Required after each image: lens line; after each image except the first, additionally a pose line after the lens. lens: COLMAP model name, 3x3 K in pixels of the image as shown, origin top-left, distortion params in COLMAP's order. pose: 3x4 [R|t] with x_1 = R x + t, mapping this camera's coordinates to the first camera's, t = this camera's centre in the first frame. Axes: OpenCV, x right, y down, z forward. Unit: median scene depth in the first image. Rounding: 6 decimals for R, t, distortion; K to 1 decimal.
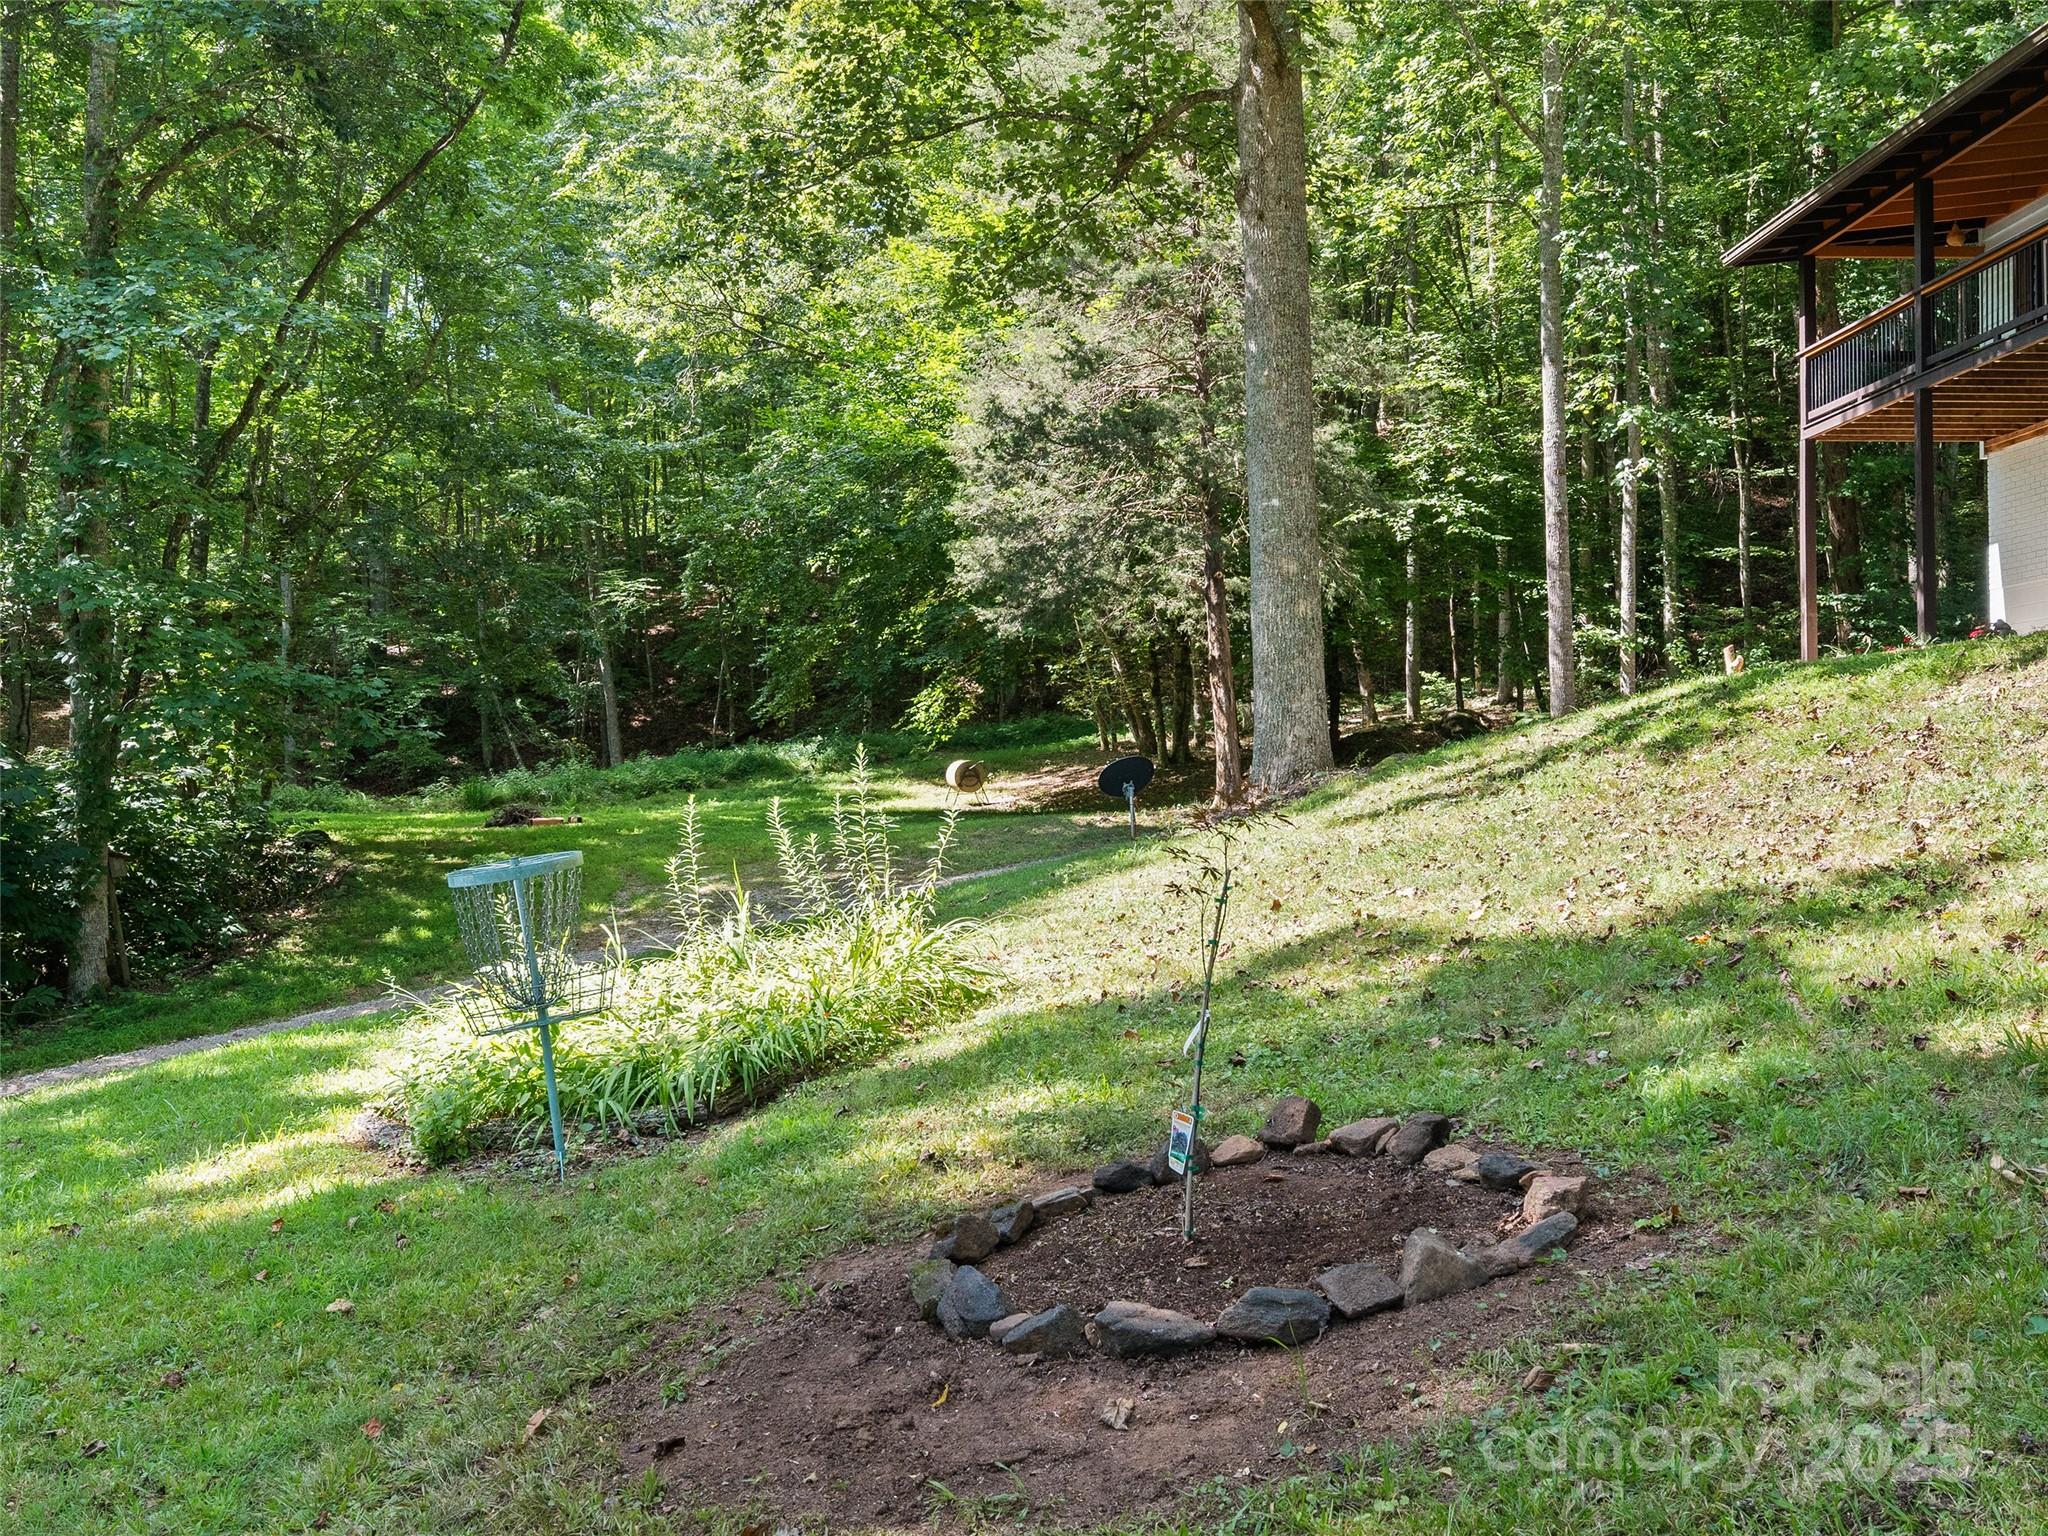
lens RADIAL K [[1650.1, 0, 1023.9], [0, 1650.1, 770.7], [0, 0, 1]] dist [0.000123, 0.000306]
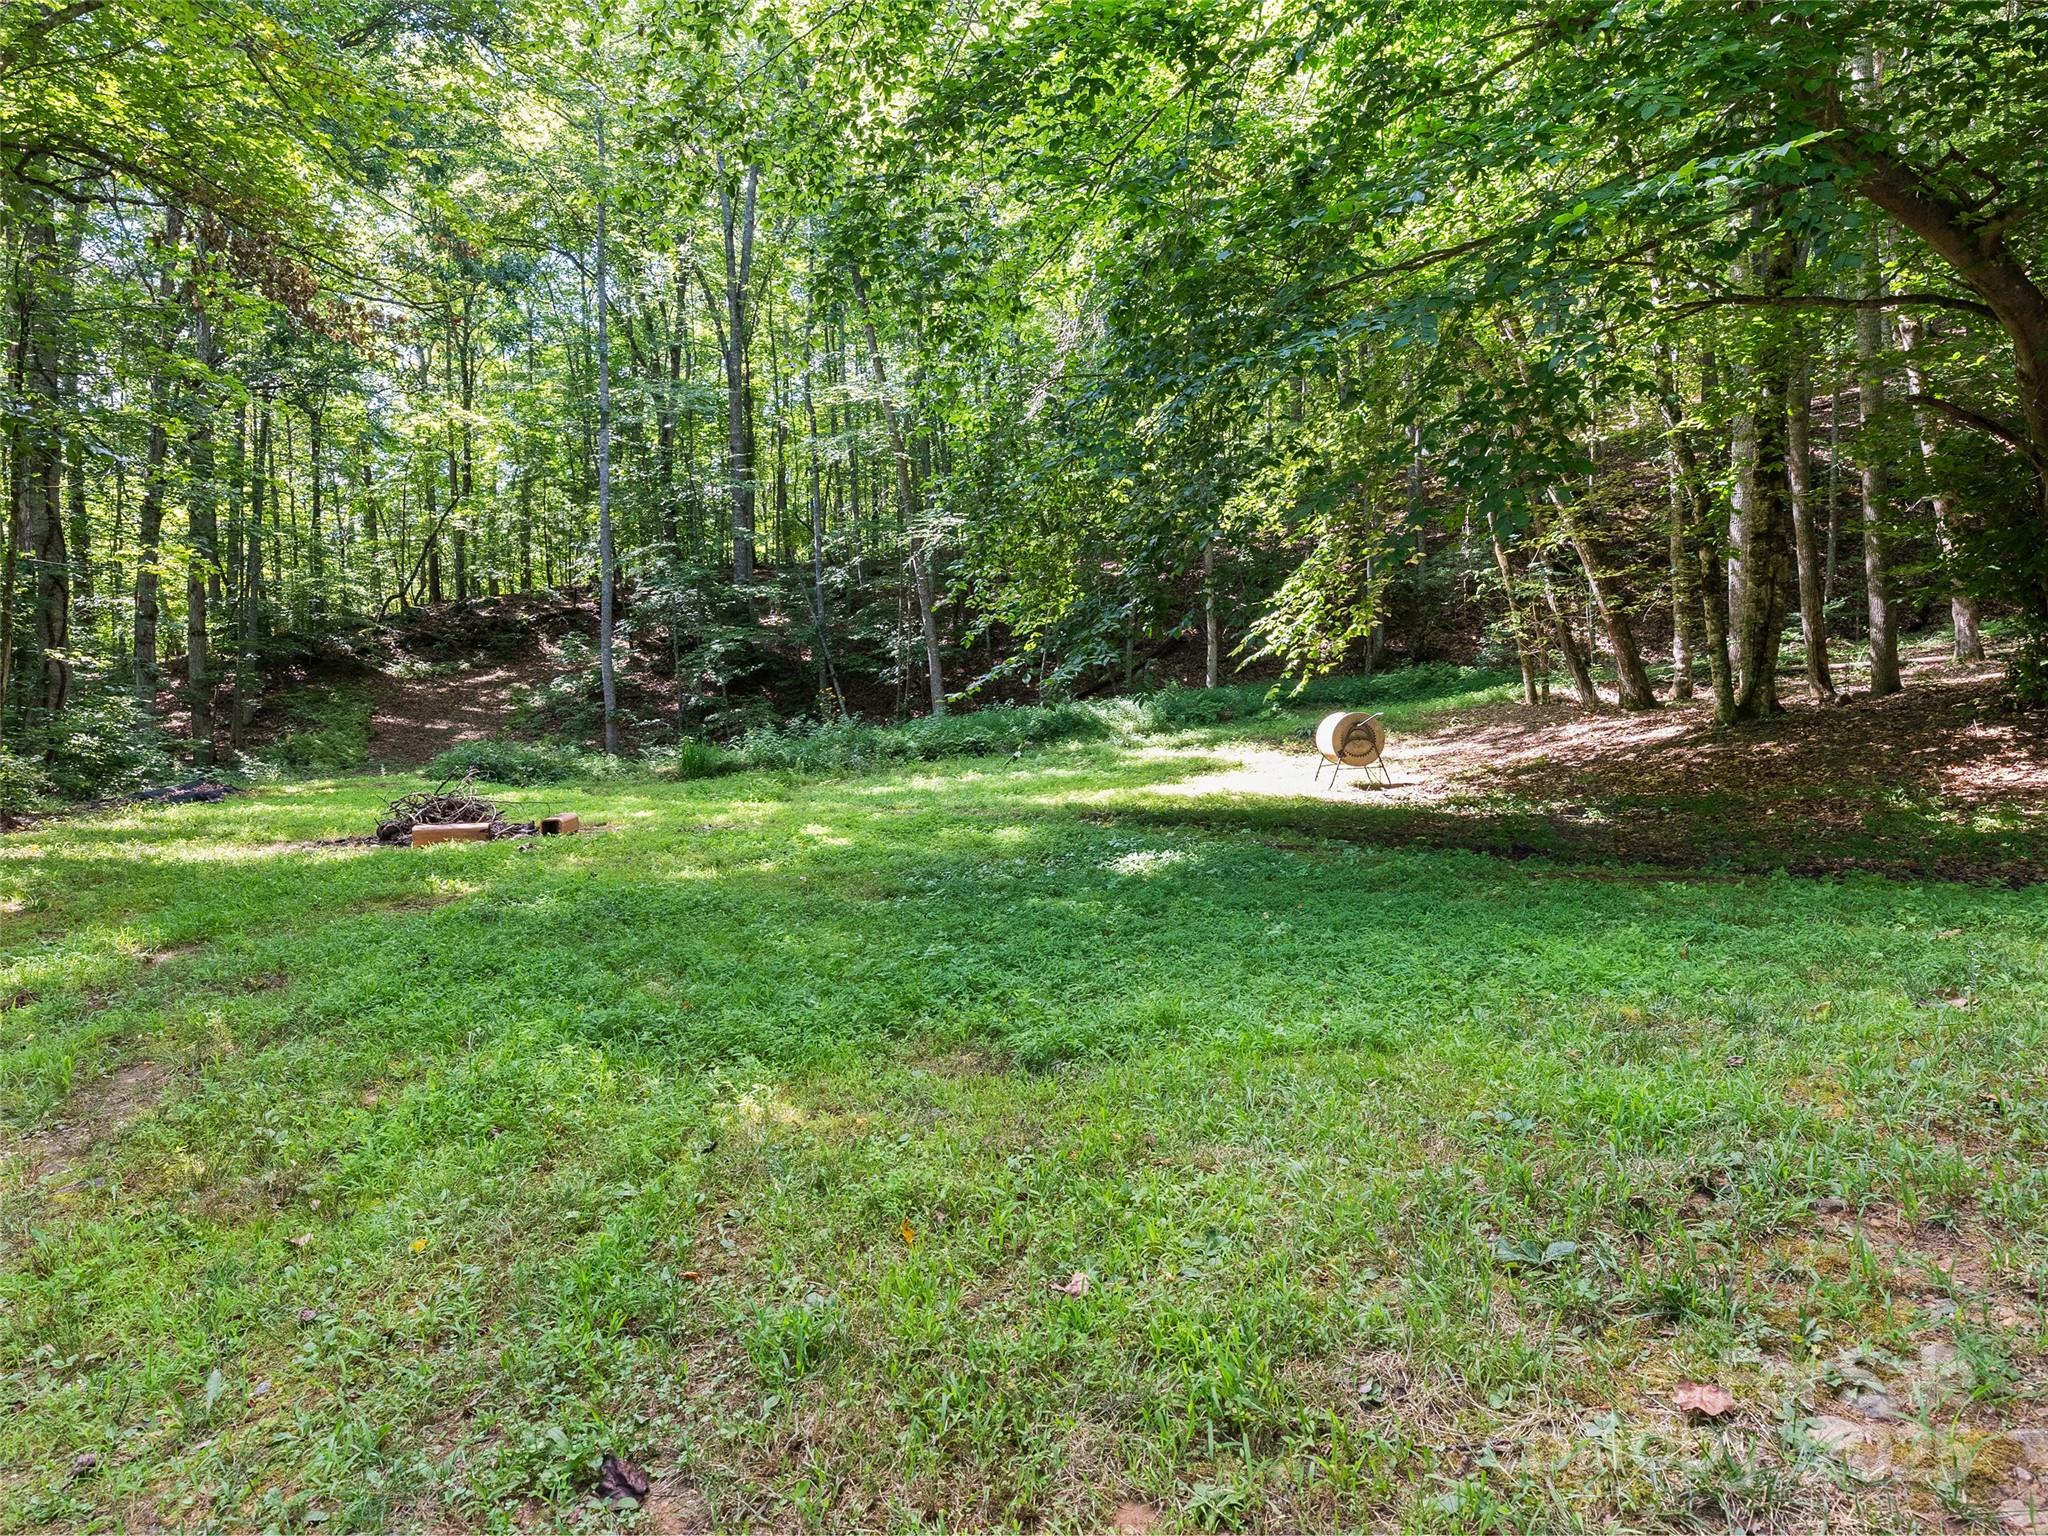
lens RADIAL K [[1231.9, 0, 1023.9], [0, 1231.9, 760.2], [0, 0, 1]] dist [-0.001362, -0.002241]
pose [[0.967841, 0.014101, -0.251166, -0.037683], [-0.008669, 0.999704, 0.022718, 0.001587], [0.251412, -0.019810, 0.967677, 0.526621]]
